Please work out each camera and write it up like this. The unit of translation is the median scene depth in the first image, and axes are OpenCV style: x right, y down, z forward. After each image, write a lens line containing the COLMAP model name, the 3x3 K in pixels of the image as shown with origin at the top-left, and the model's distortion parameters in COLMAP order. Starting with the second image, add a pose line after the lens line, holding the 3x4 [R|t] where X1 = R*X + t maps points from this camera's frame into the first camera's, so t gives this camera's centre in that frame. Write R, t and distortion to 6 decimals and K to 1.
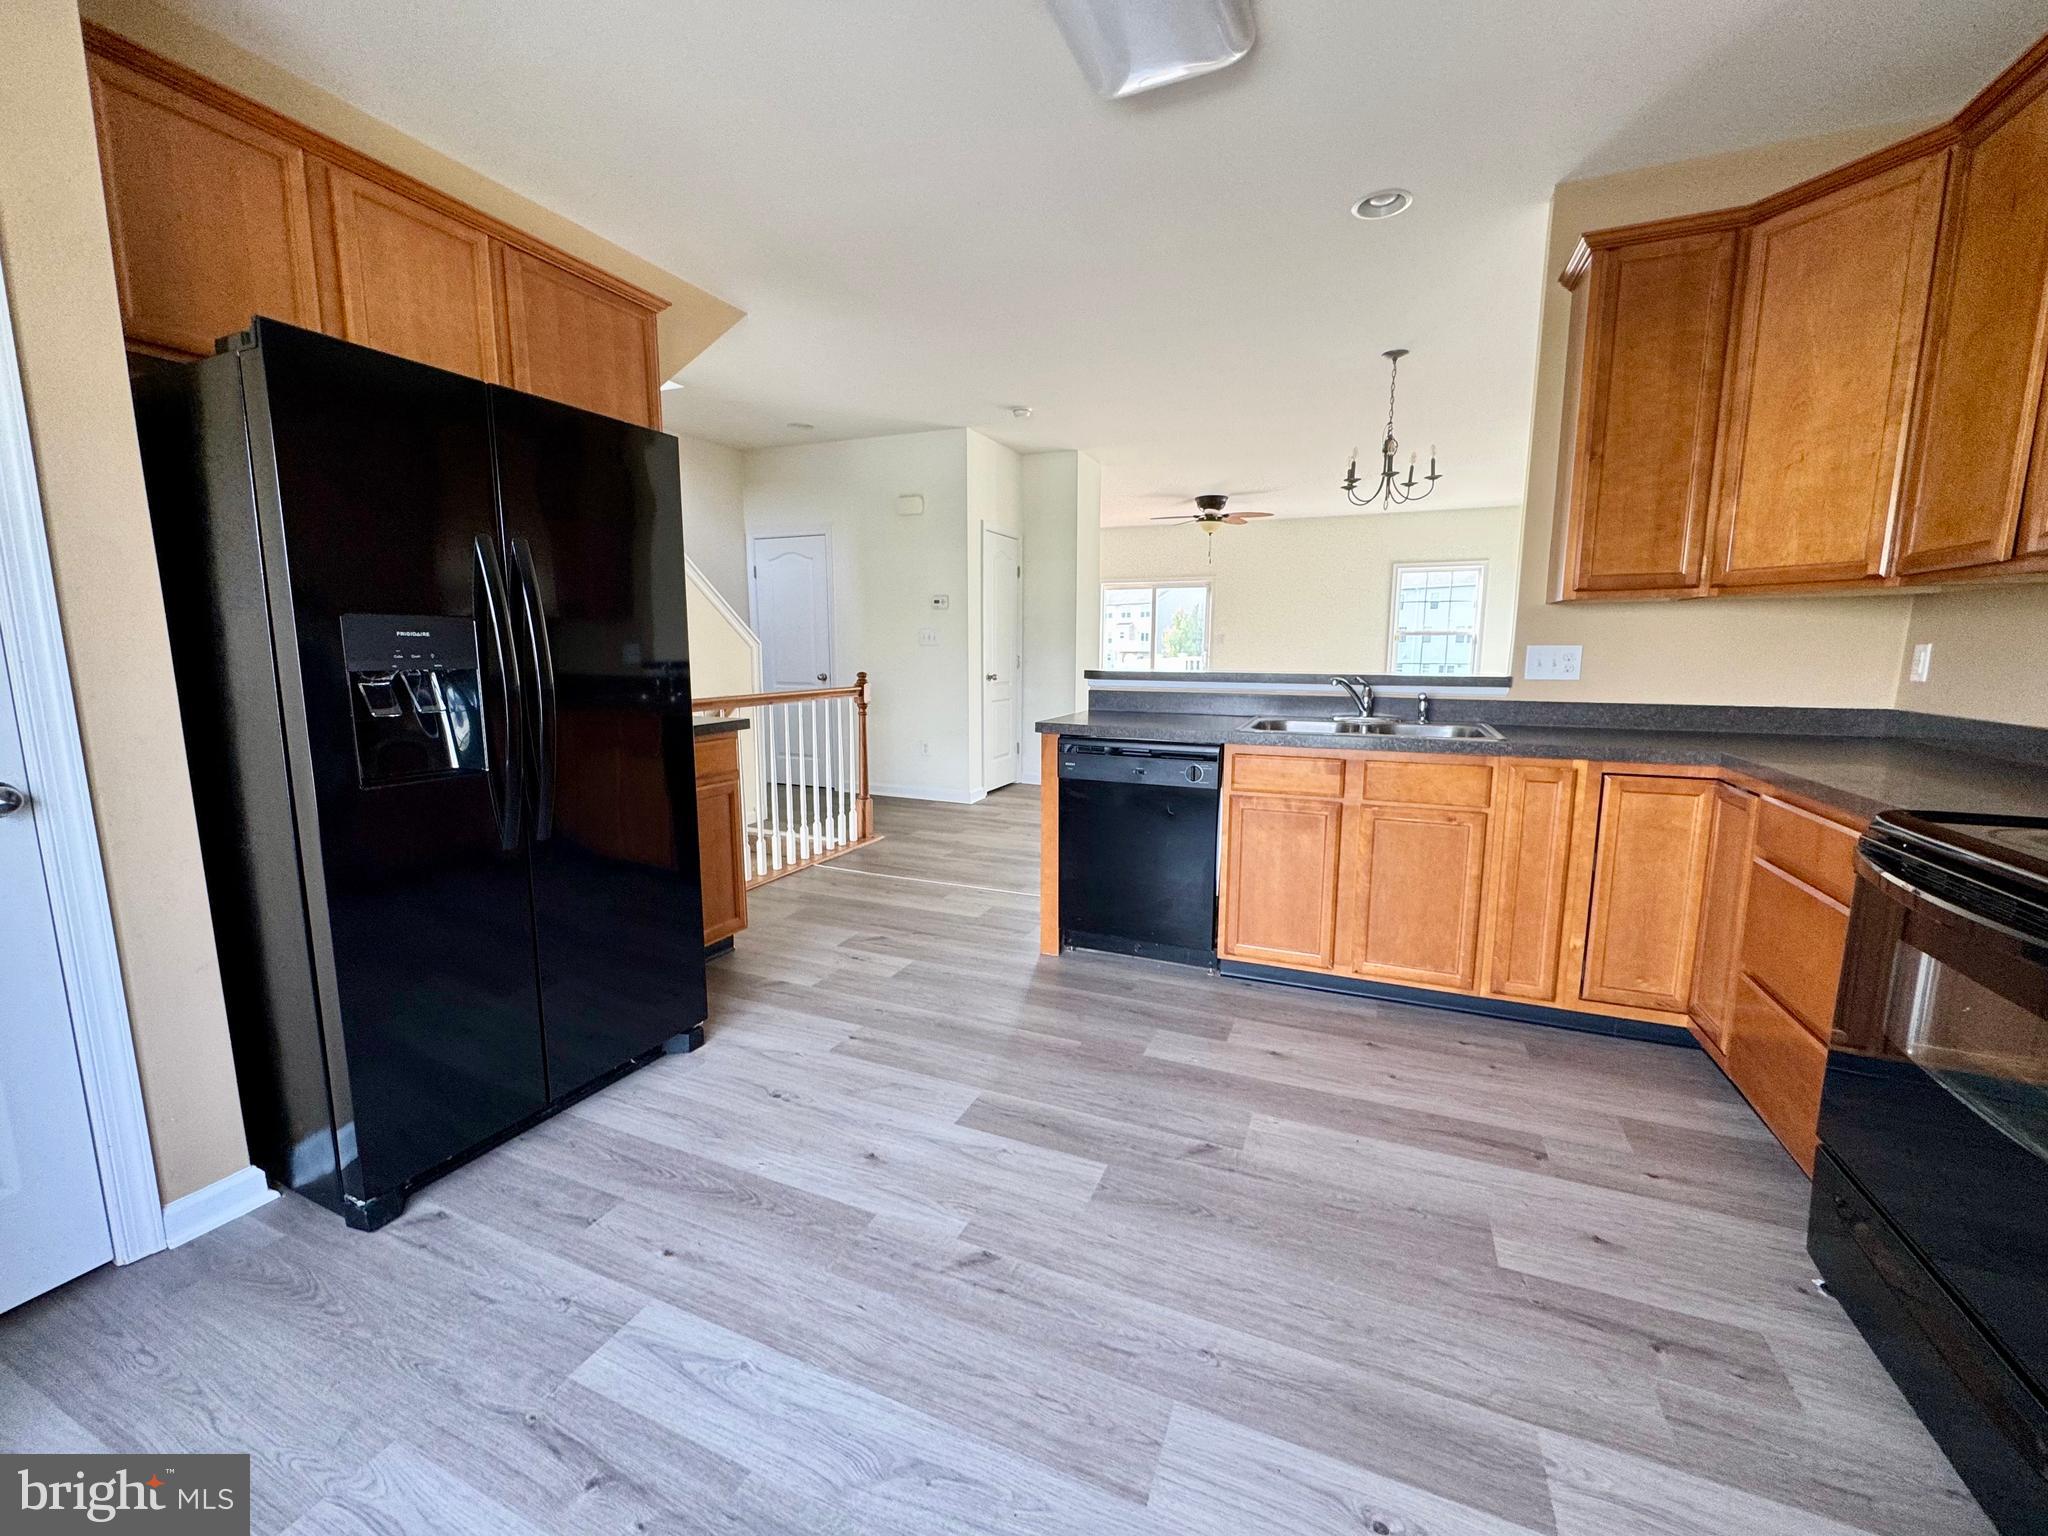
lens RADIAL K [[824.8, 0, 1024.0], [0, 824.8, 768.0], [0, 0, 1]] dist [0.000210, 0.000096]
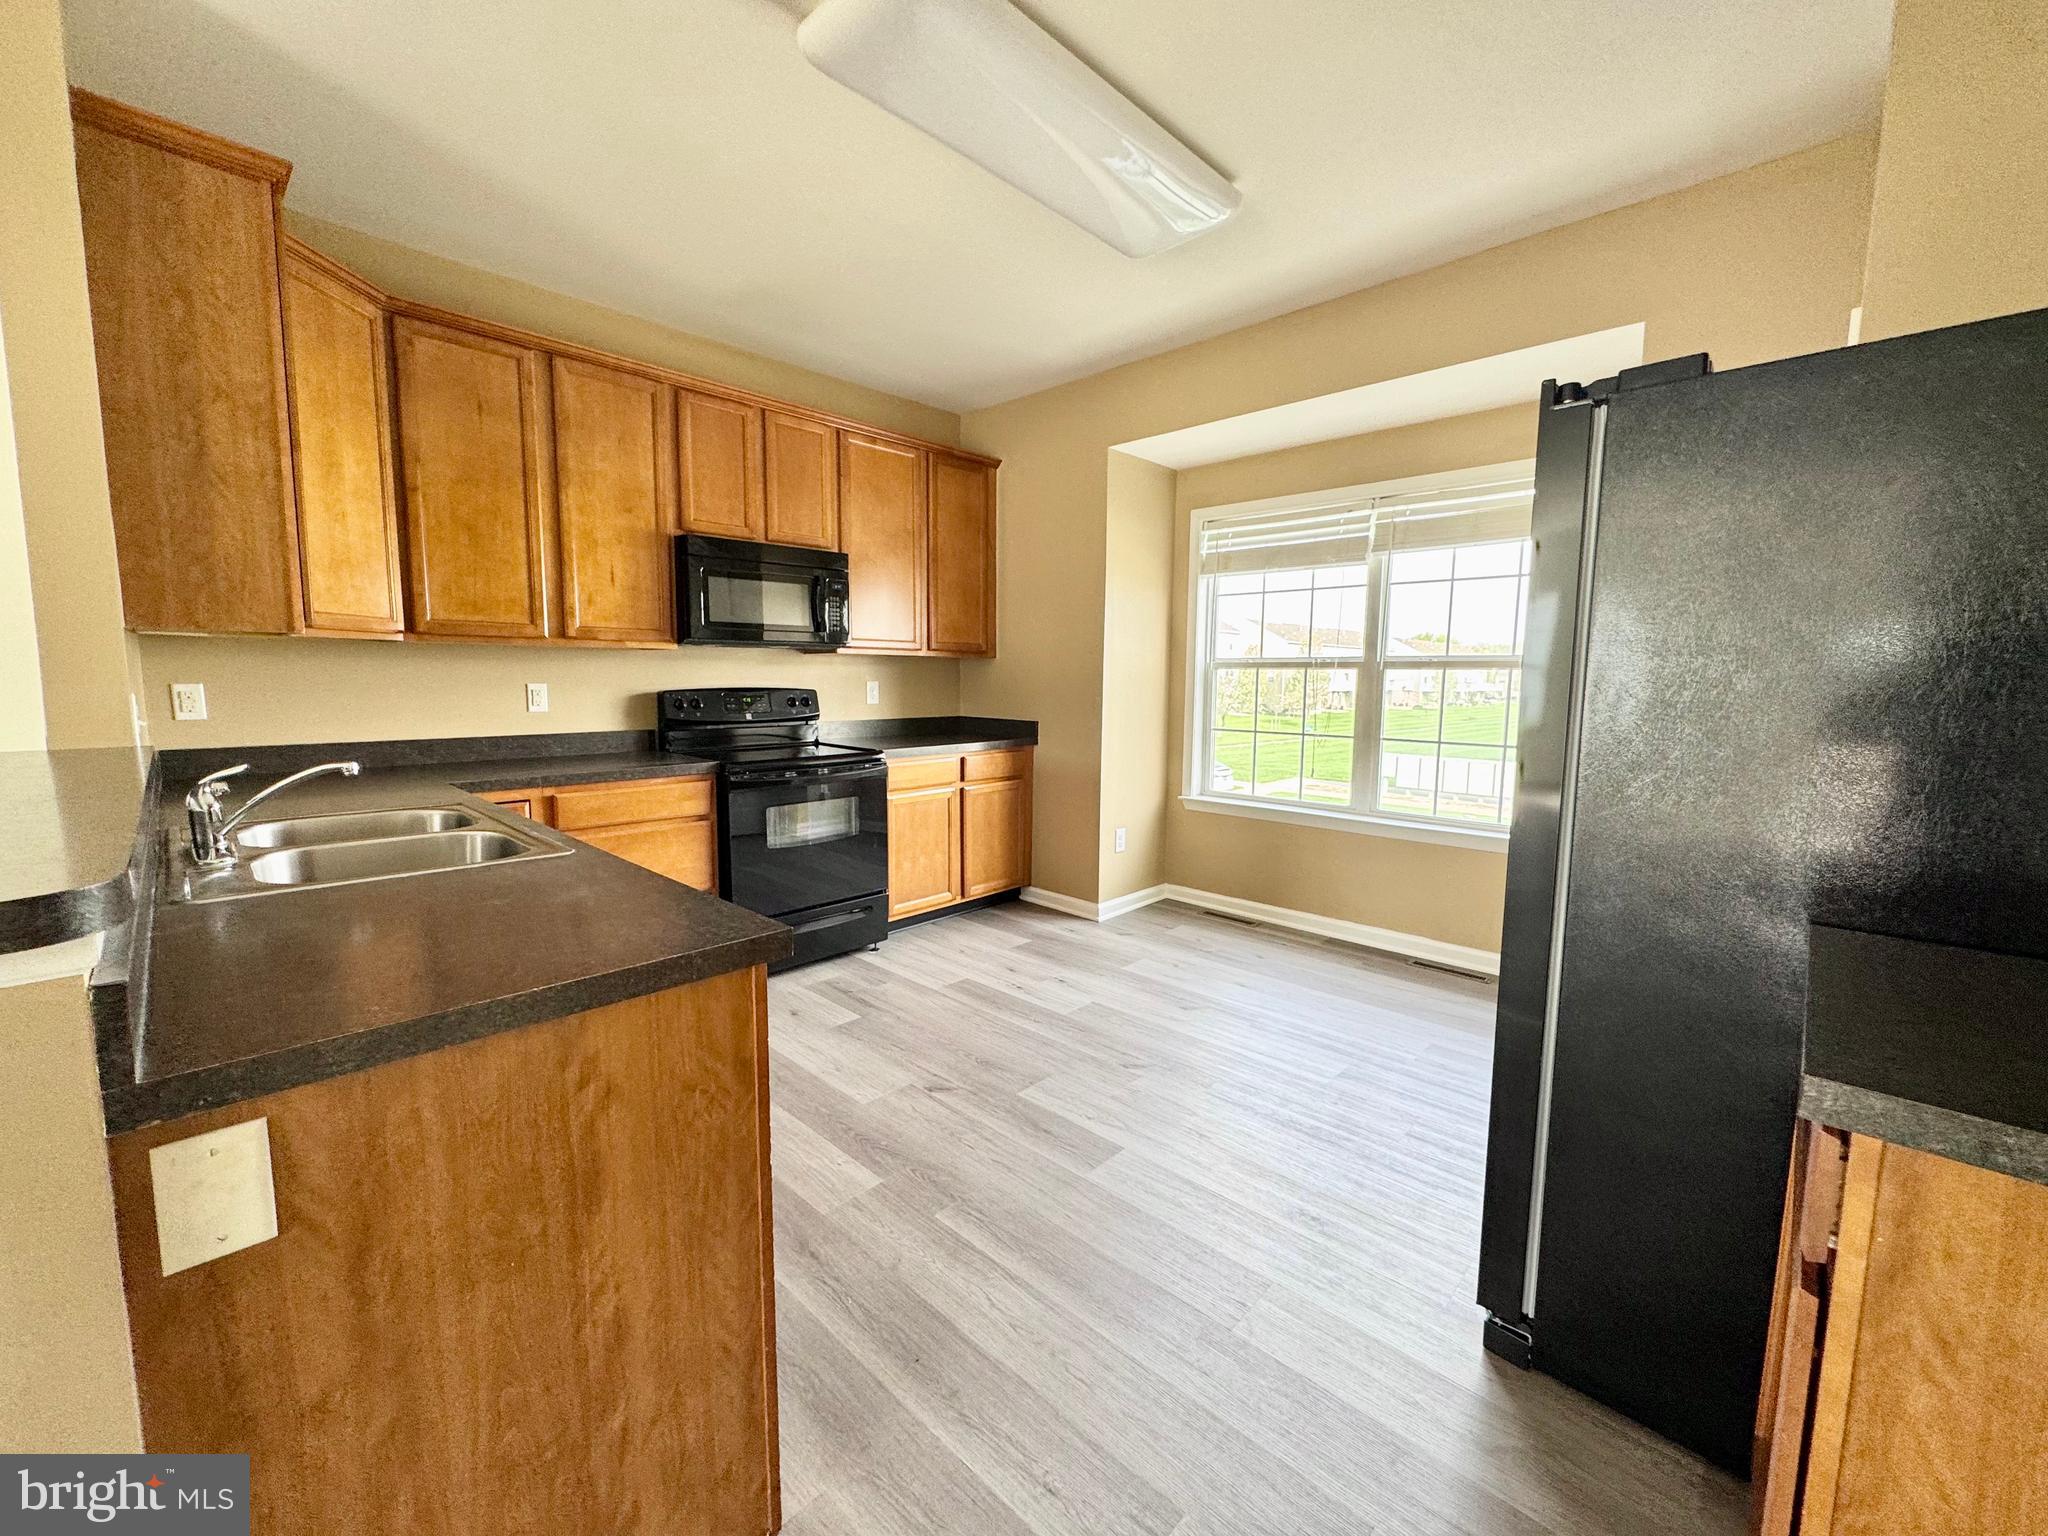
lens RADIAL K [[824.8, 0, 1024.0], [0, 824.8, 768.0], [0, 0, 1]] dist [0.000210, 0.000096]
pose [[-0.938642, -0.048324, 0.341491, -0.315768], [0.041005, 0.967476, 0.249616, -0.325416], [-0.342447, 0.248303, -0.906132, 1.972470]]
